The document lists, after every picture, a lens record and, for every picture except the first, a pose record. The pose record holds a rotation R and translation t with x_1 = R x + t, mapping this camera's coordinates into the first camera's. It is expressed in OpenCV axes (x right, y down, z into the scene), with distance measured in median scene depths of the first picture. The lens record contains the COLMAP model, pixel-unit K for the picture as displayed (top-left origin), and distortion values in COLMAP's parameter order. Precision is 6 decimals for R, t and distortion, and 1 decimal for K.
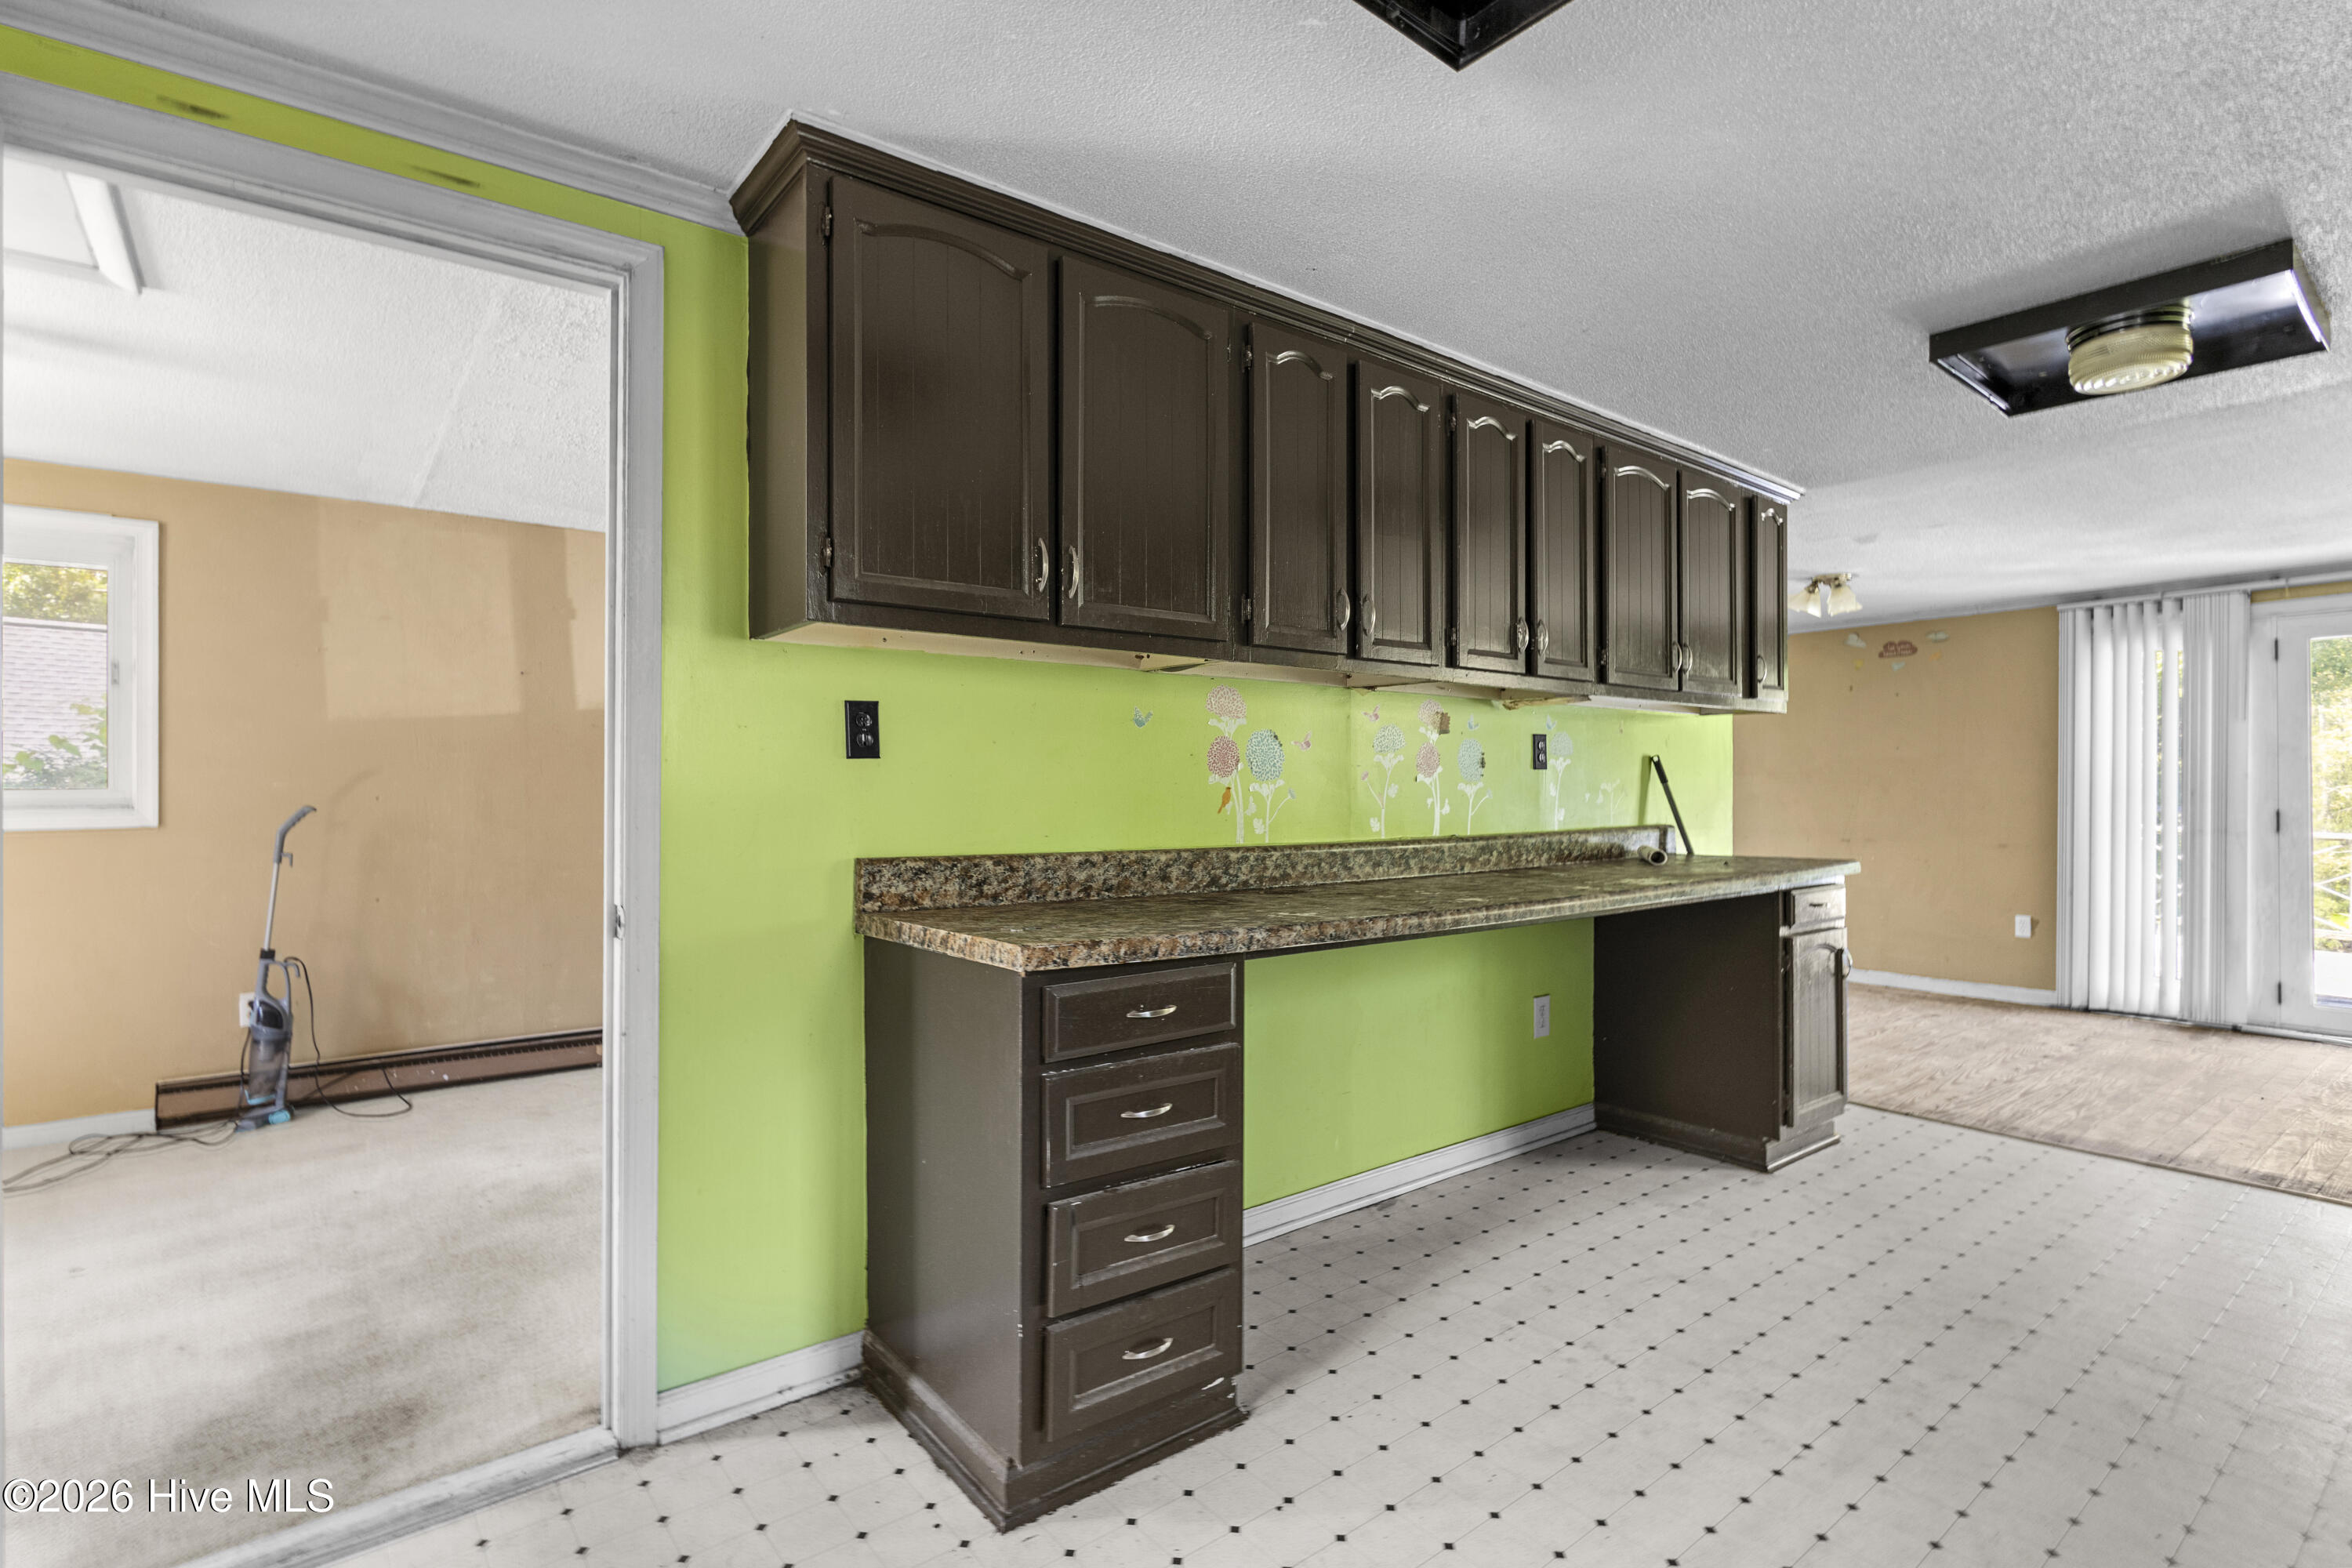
lens RADIAL K [[1101.9, 0, 1176.0], [0, 1101.9, 784.0], [0, 0, 1]] dist [0.003382, 0.000707]
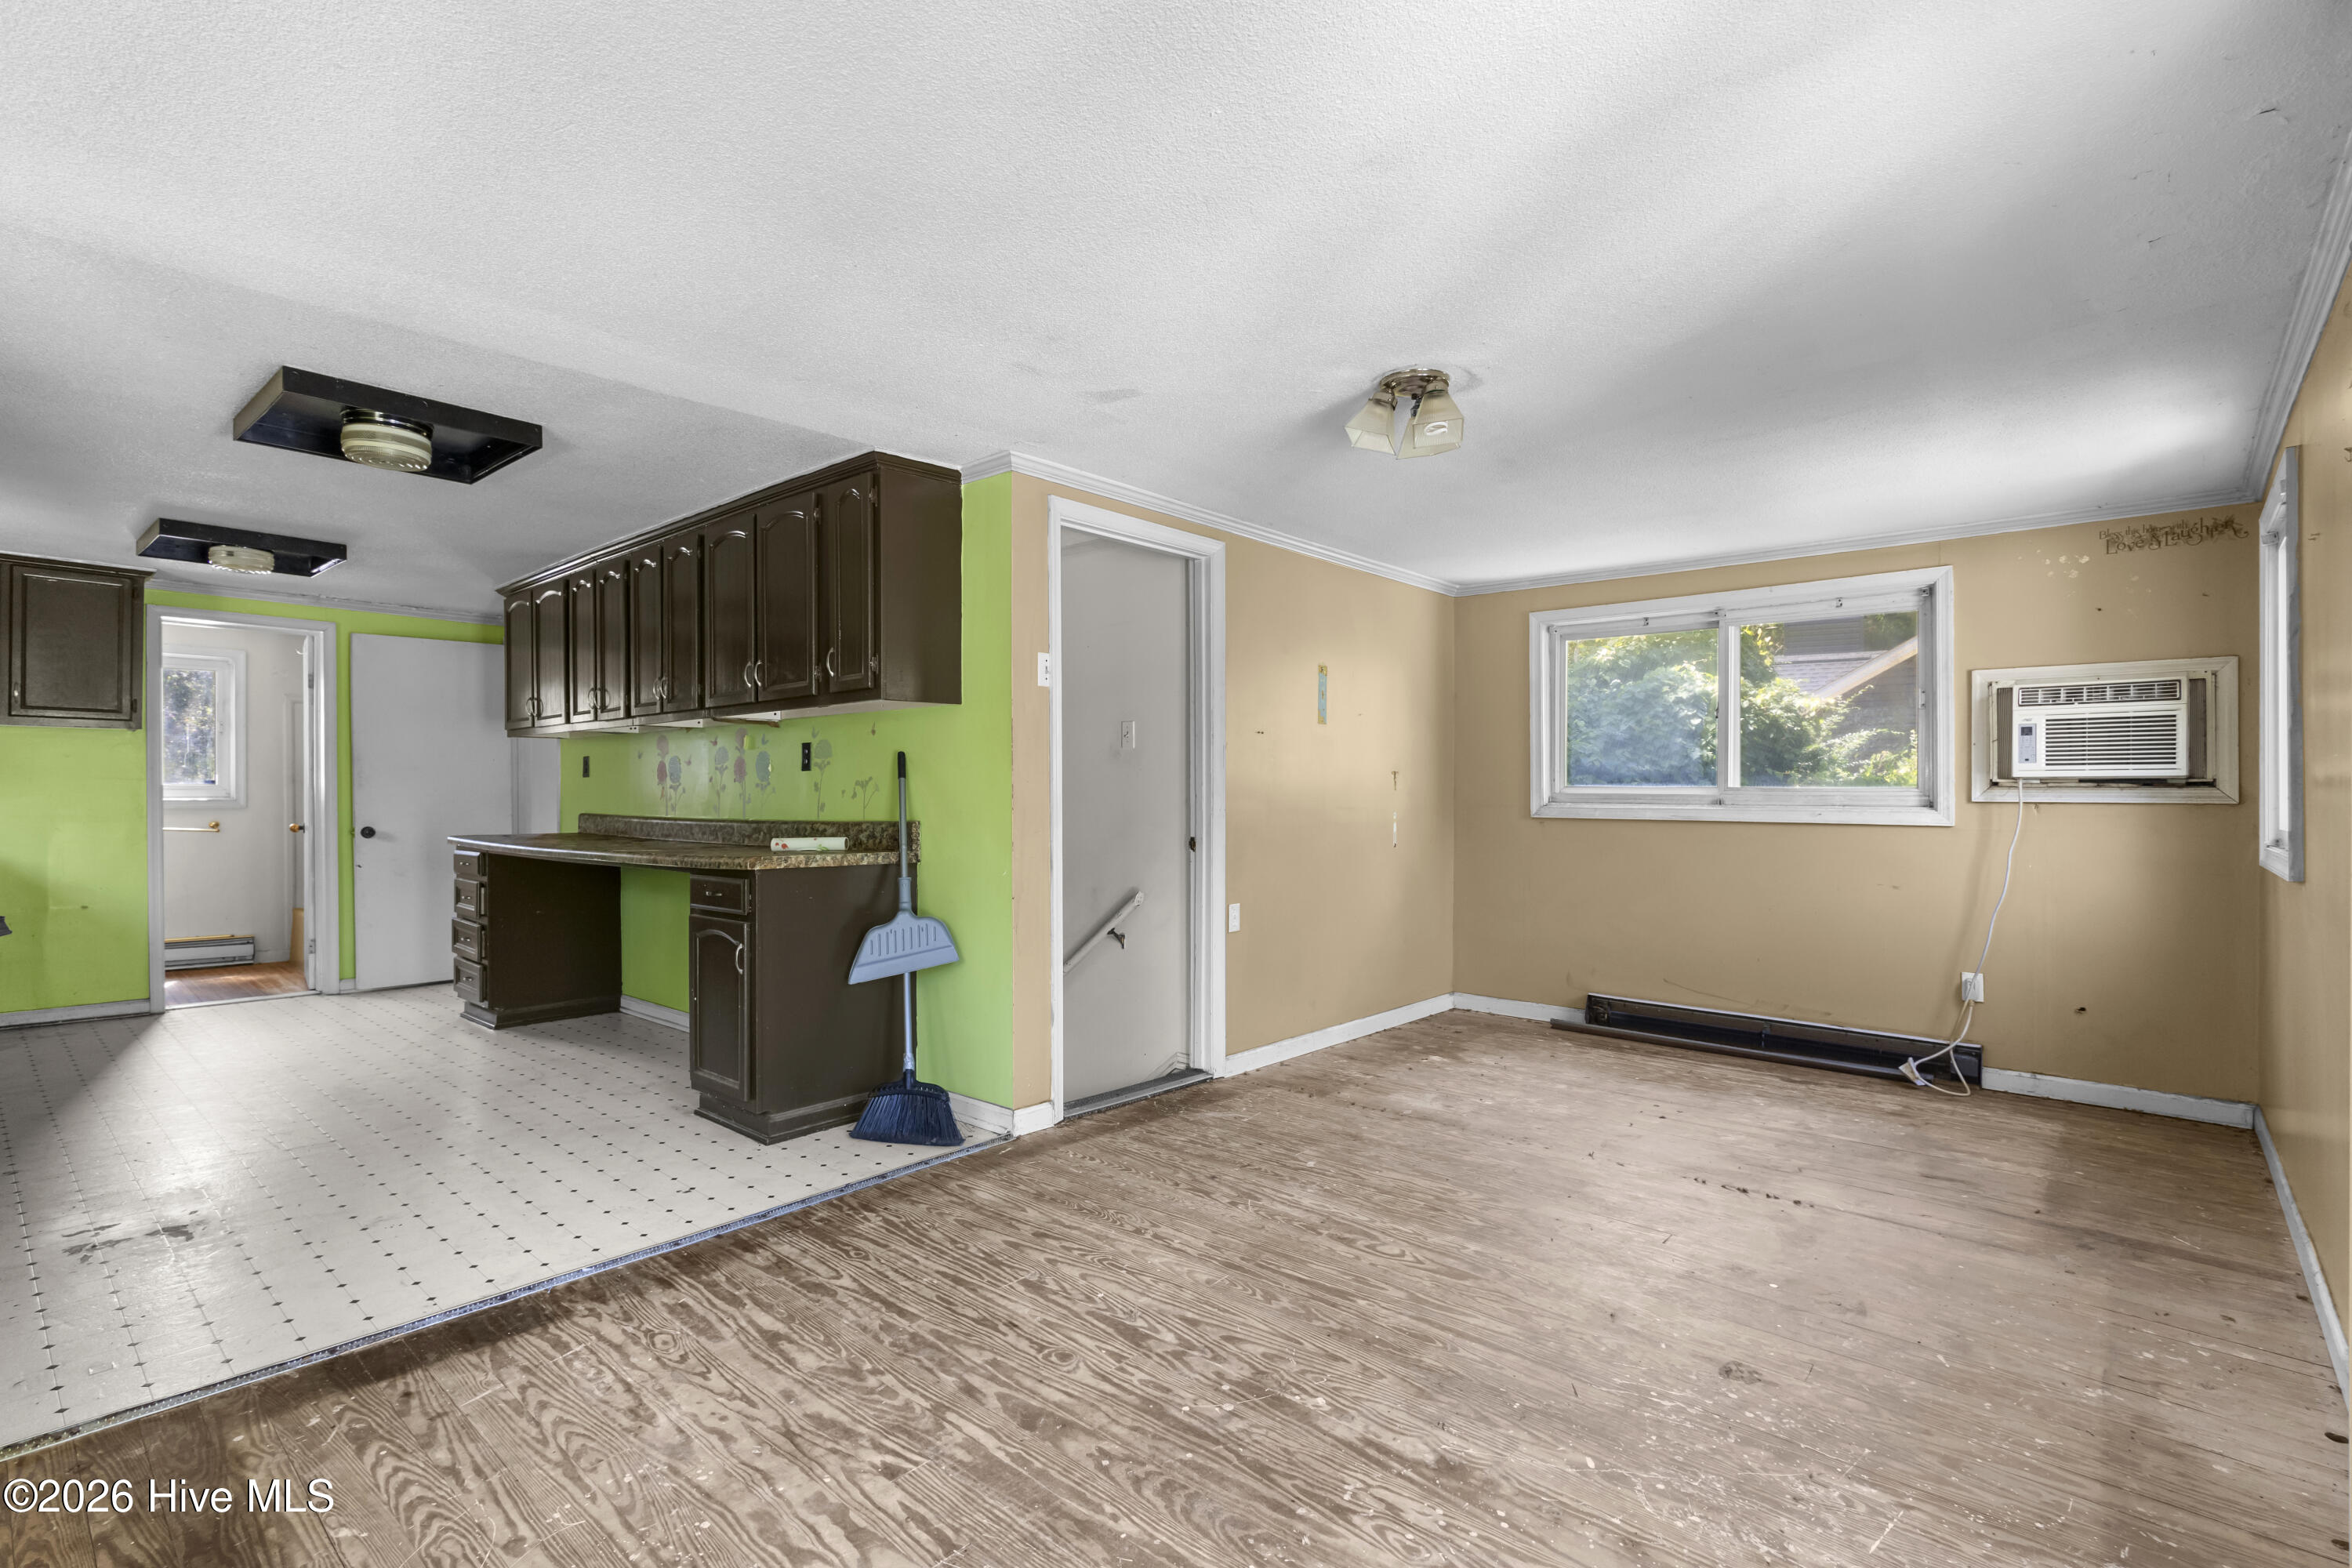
lens RADIAL K [[1101.9, 0, 1176.0], [0, 1101.9, 784.0], [0, 0, 1]] dist [0.003382, 0.000707]
pose [[0.171934, 0.000277, -0.985108, 1.534100], [0.014113, 0.999897, 0.002744, 0.003692], [0.985007, -0.014375, 0.171913, 1.122626]]
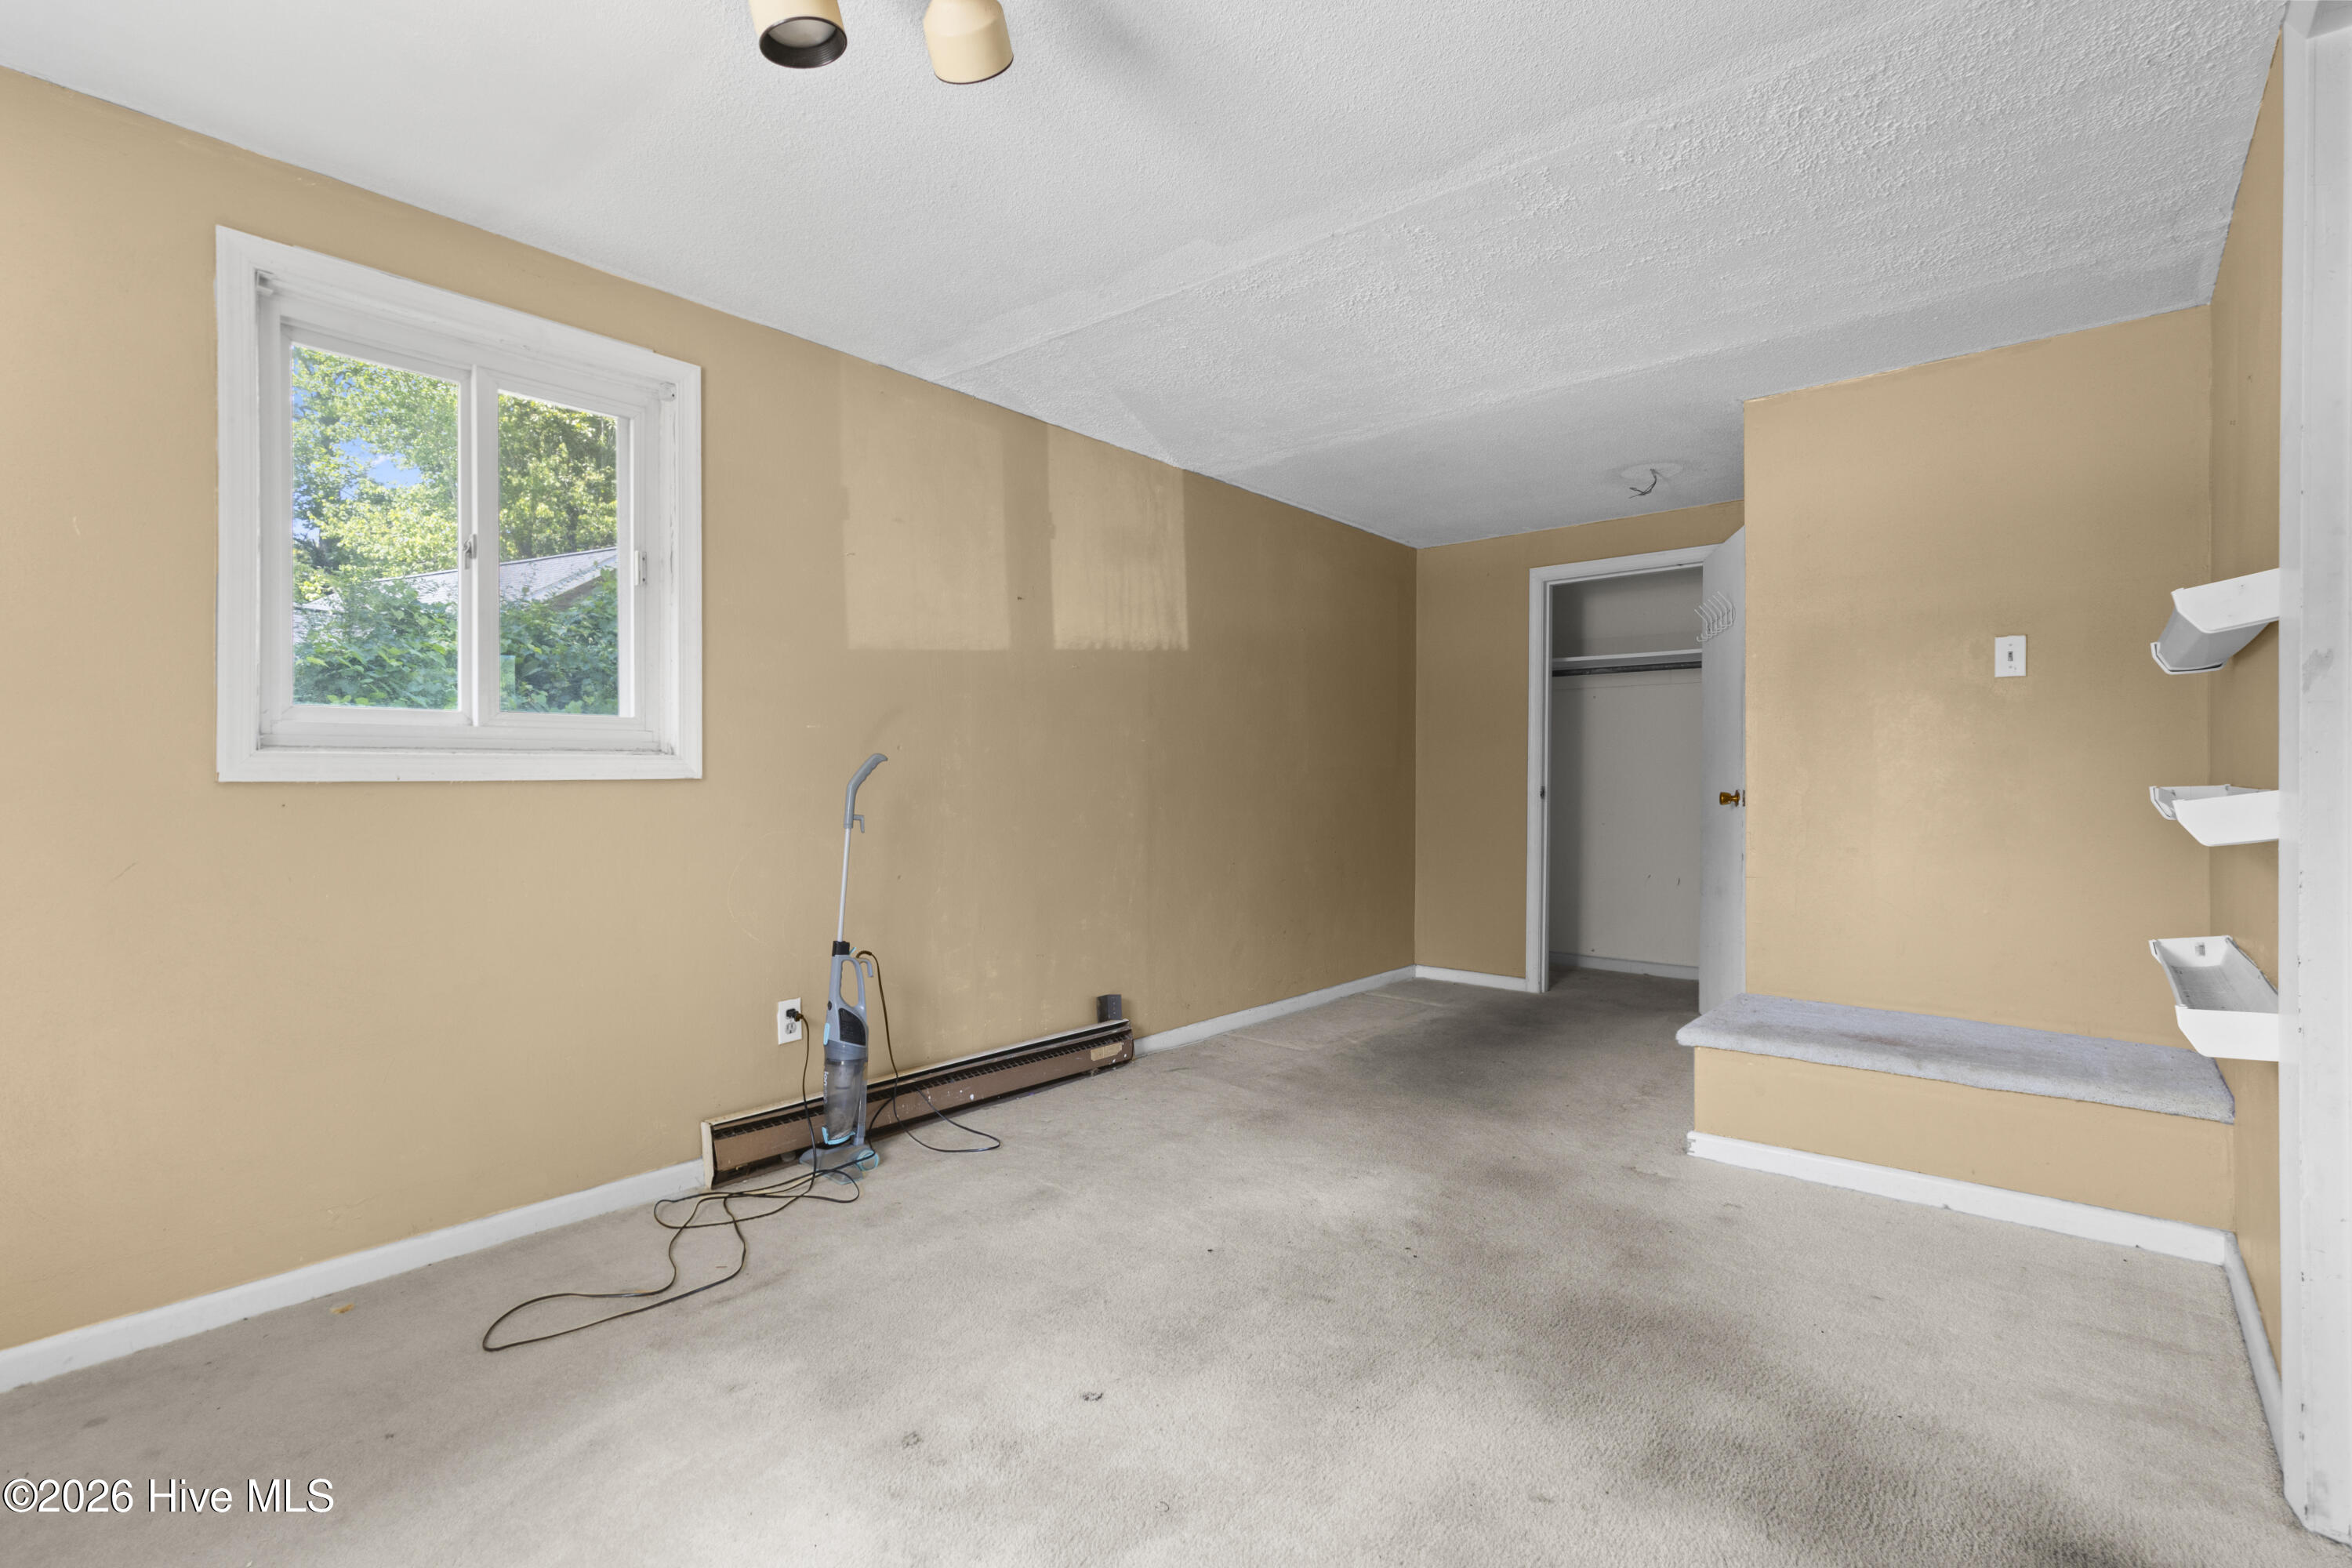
lens RADIAL K [[1101.9, 0, 1176.0], [0, 1101.9, 784.0], [0, 0, 1]] dist [0.003382, 0.000707]
pose [[0.982027, 0.001310, 0.188738, -0.749777], [-0.004945, 0.999811, 0.018793, 0.025886], [-0.188678, -0.019389, 0.981848, 0.214578]]
